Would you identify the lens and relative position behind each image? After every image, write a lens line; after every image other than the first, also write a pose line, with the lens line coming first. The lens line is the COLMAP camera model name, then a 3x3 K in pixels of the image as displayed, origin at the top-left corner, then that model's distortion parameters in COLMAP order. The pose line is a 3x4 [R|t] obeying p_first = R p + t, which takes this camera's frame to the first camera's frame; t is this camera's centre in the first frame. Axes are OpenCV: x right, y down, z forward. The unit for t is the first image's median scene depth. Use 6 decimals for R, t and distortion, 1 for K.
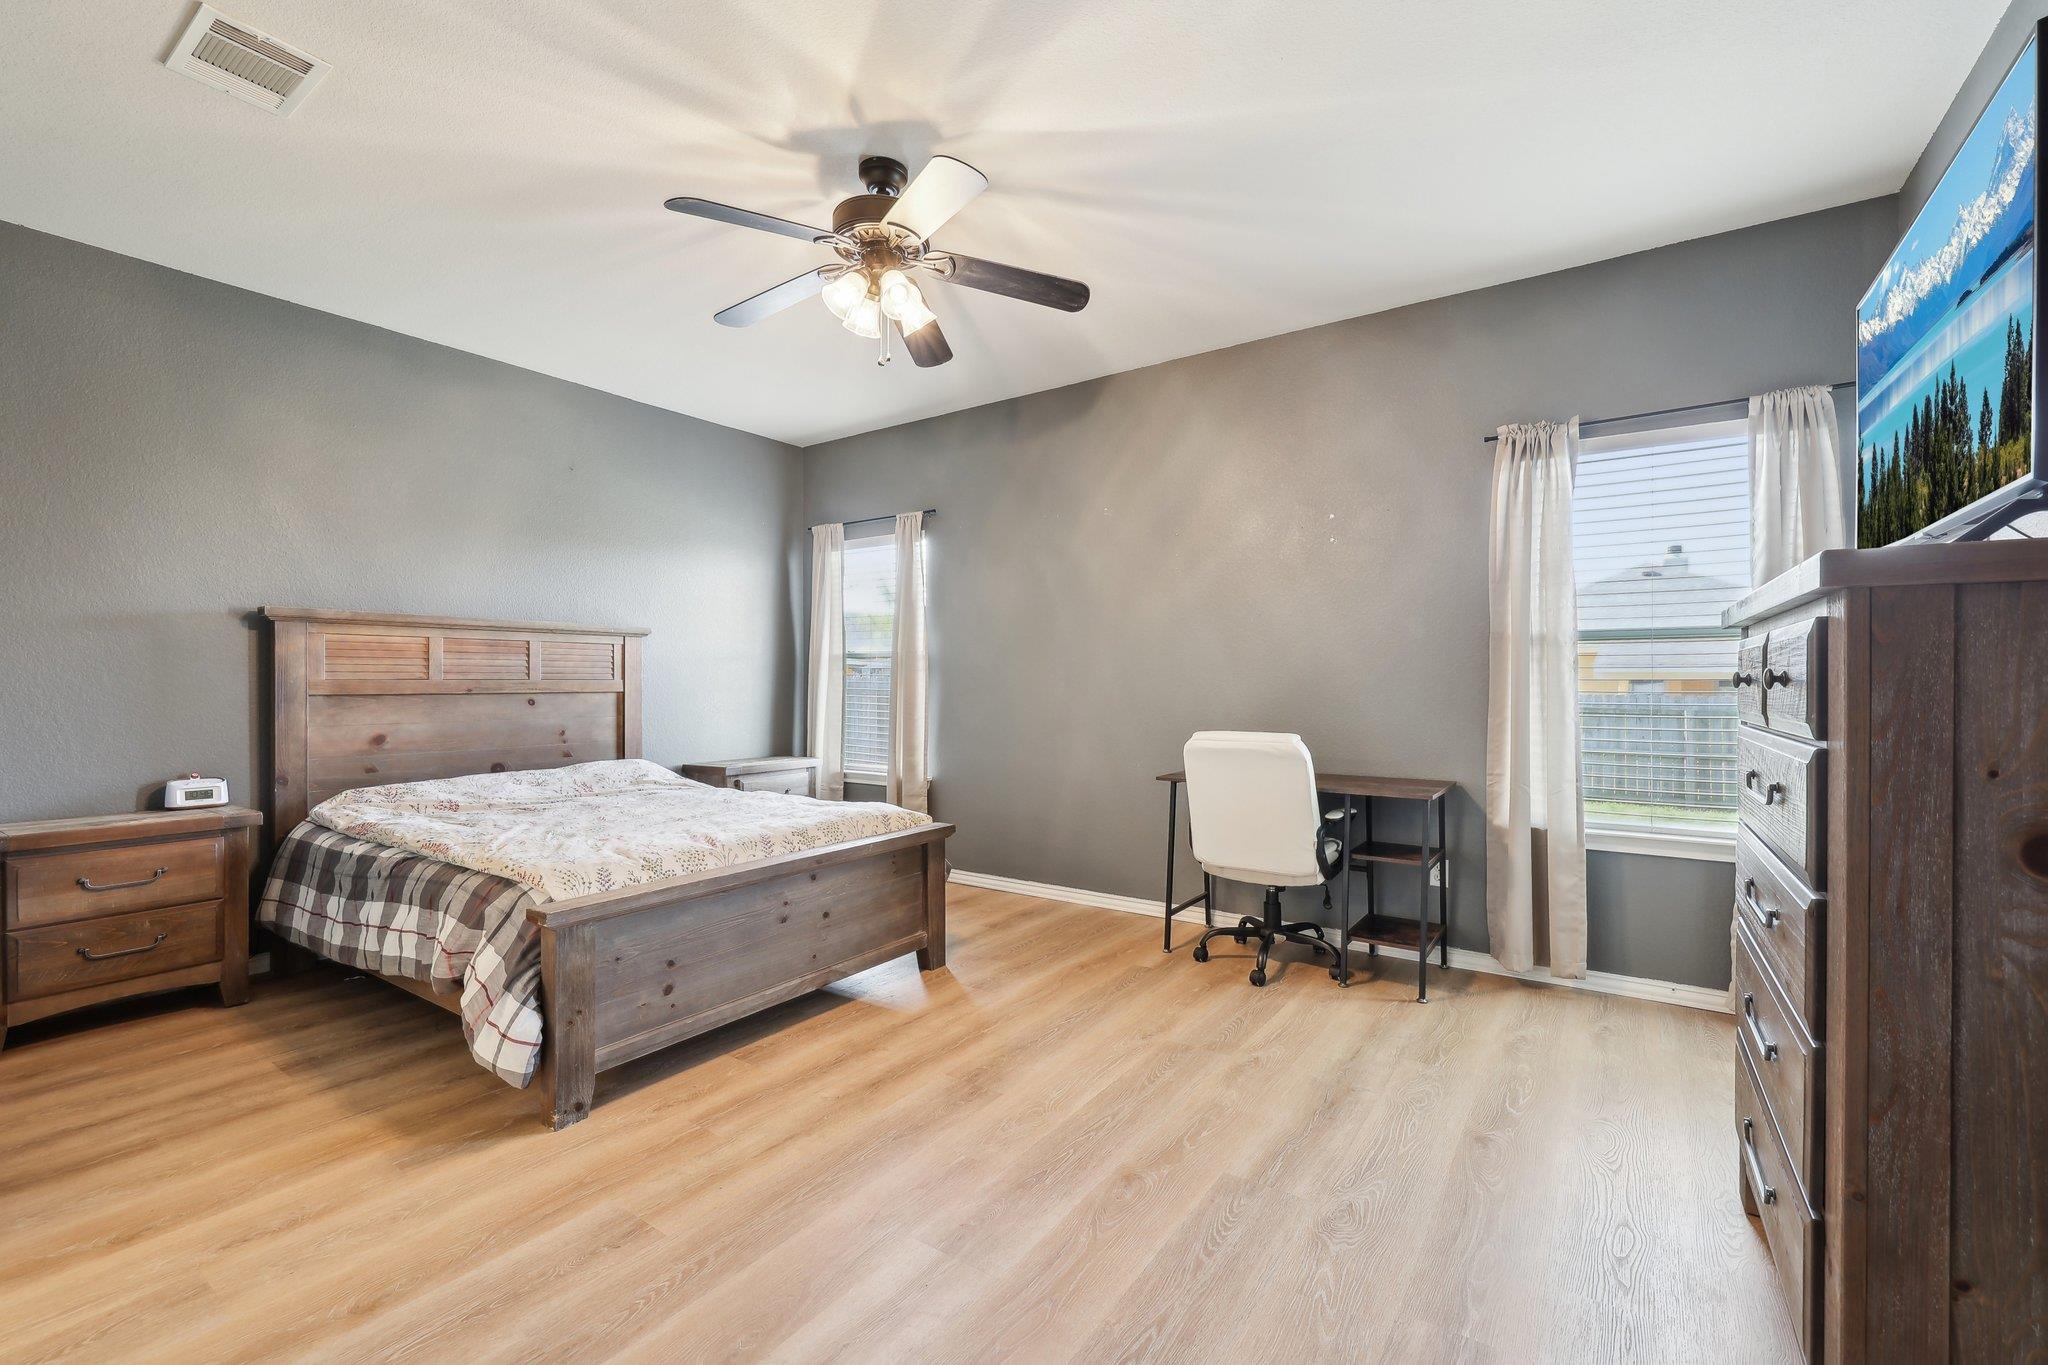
lens RADIAL K [[872.0, 0, 1019.8], [0, 872.0, 678.7], [0, 0, 1]] dist [0.001690, -0.000059]
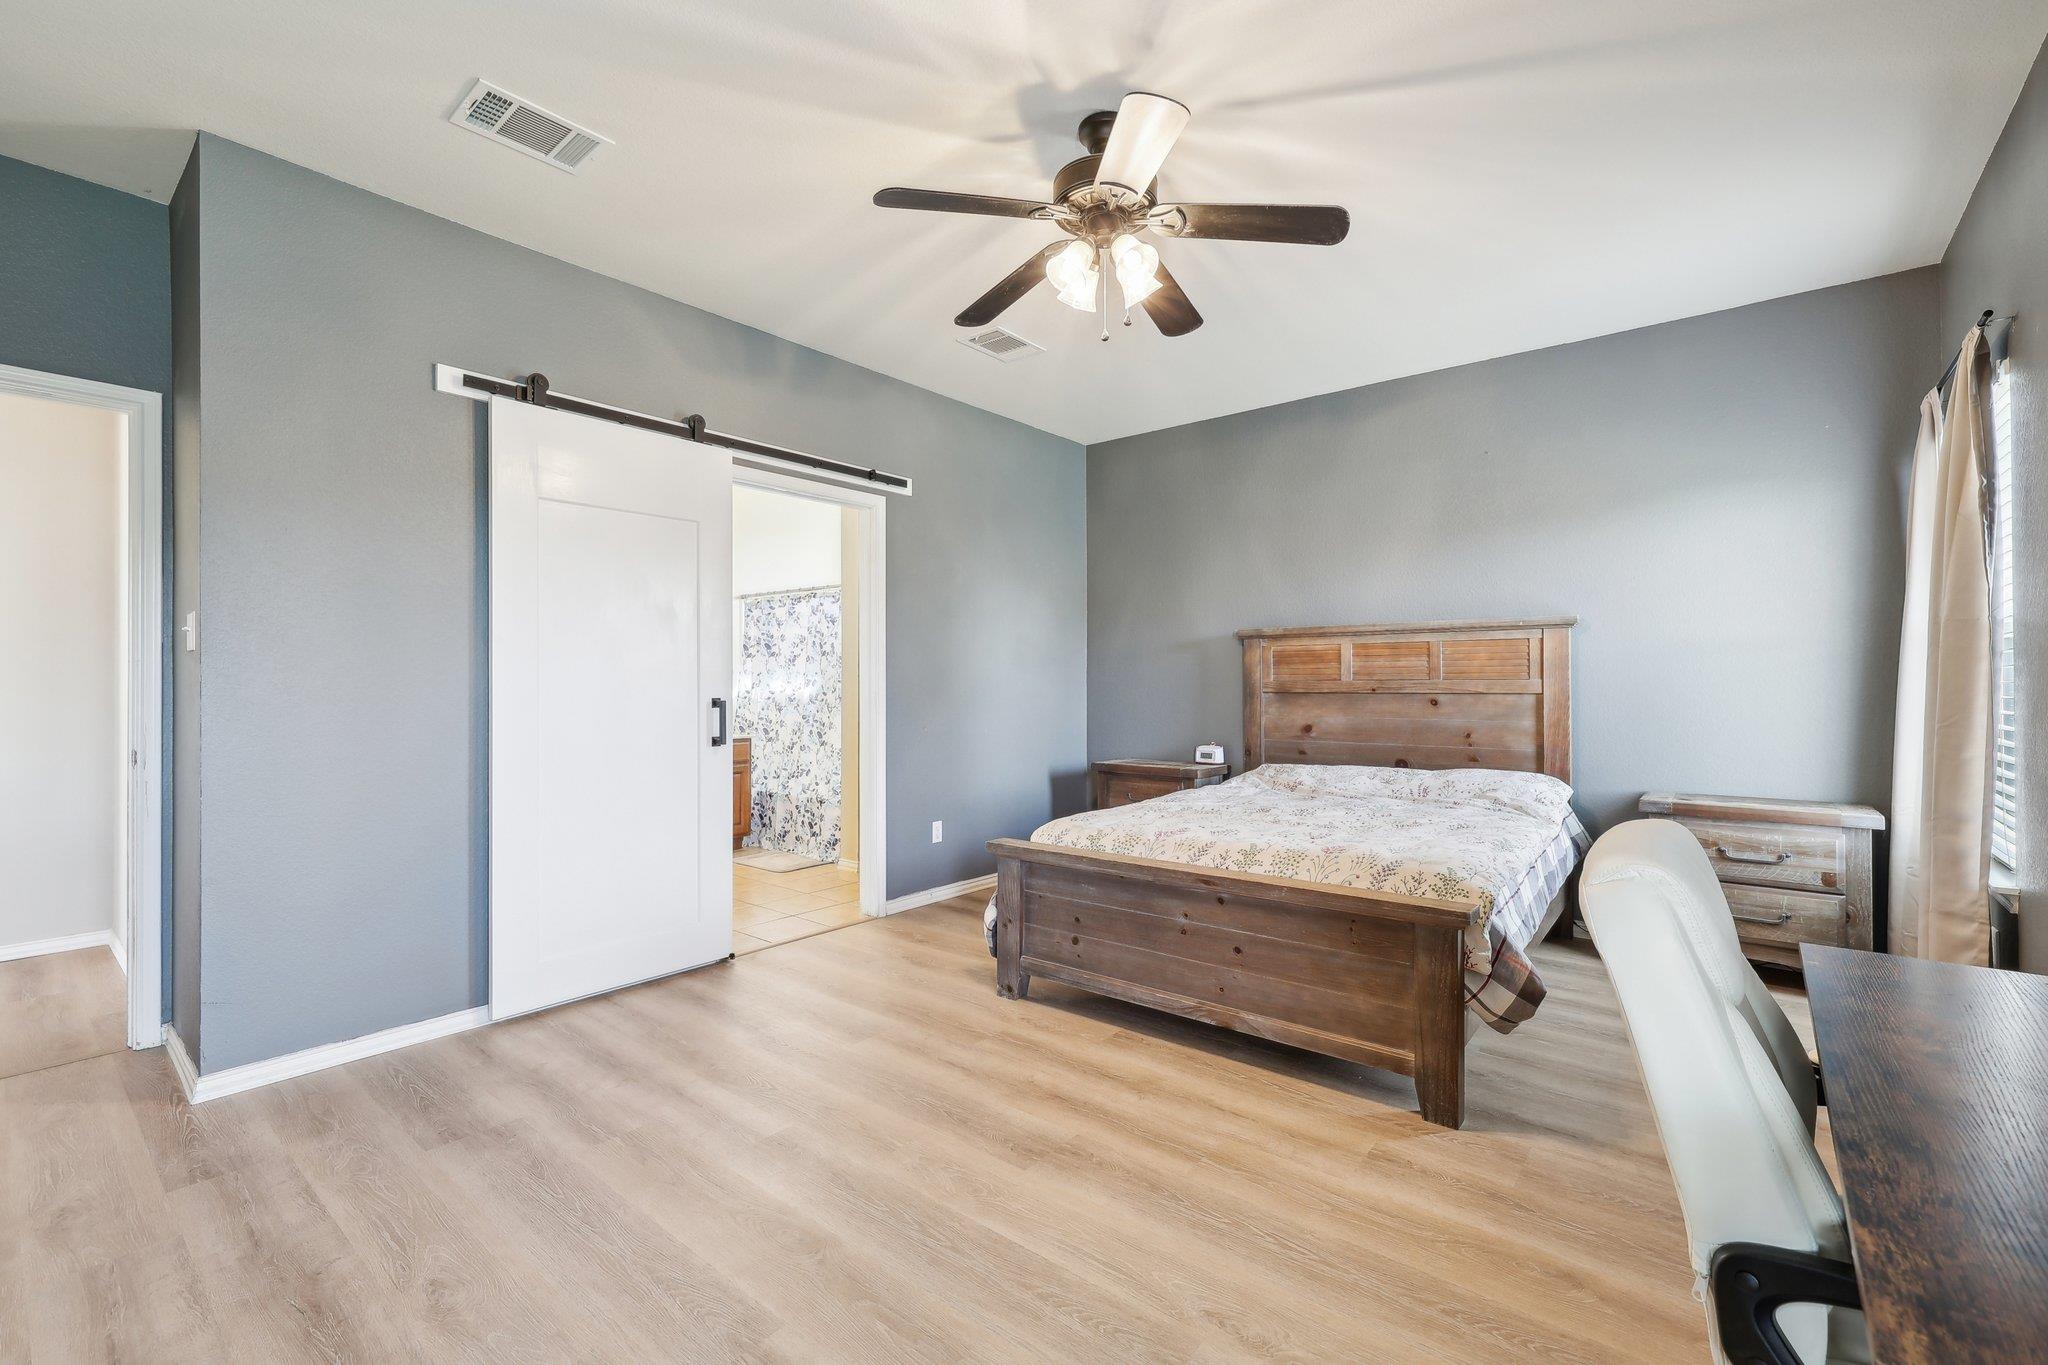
lens RADIAL K [[872.0, 0, 1032.6], [0, 872.0, 679.5], [0, 0, 1]] dist [0.001690, -0.000059]
pose [[-0.072074, -0.002551, -0.997396, 0.578489], [0.006658, 0.999973, -0.003039, 0.000817], [0.997377, -0.006860, -0.072055, 0.747632]]
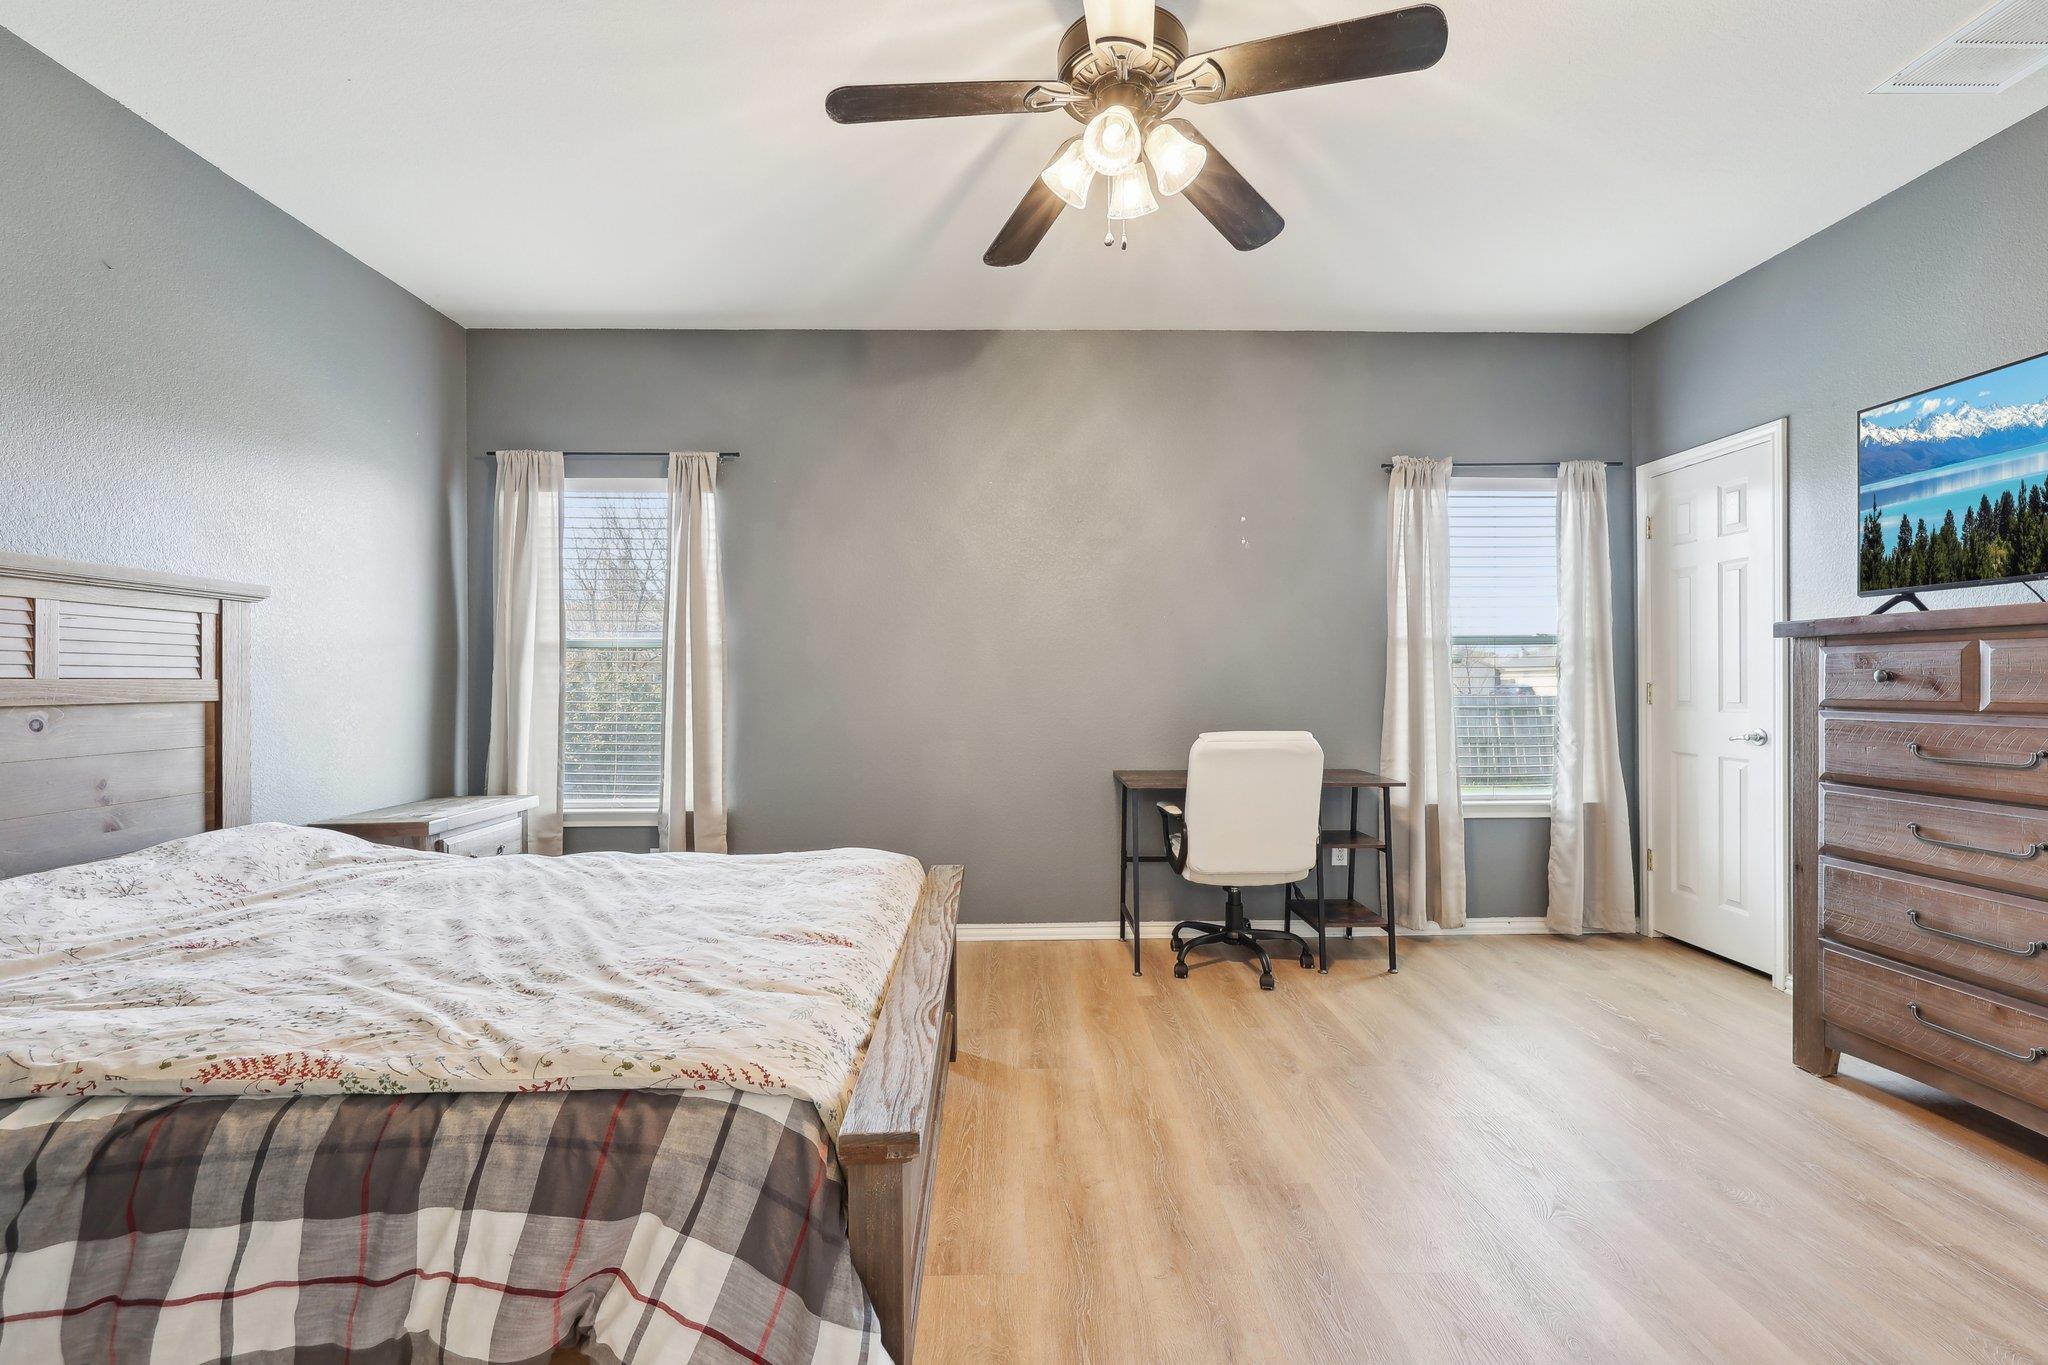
lens RADIAL K [[872.0, 0, 1018.8], [0, 872.0, 682.2], [0, 0, 1]] dist [0.001690, -0.000059]
pose [[0.804776, -0.002828, 0.593572, -0.500003], [0.001738, 0.999996, 0.002407, 0.003703], [-0.593576, -0.000906, 0.804778, 0.352216]]
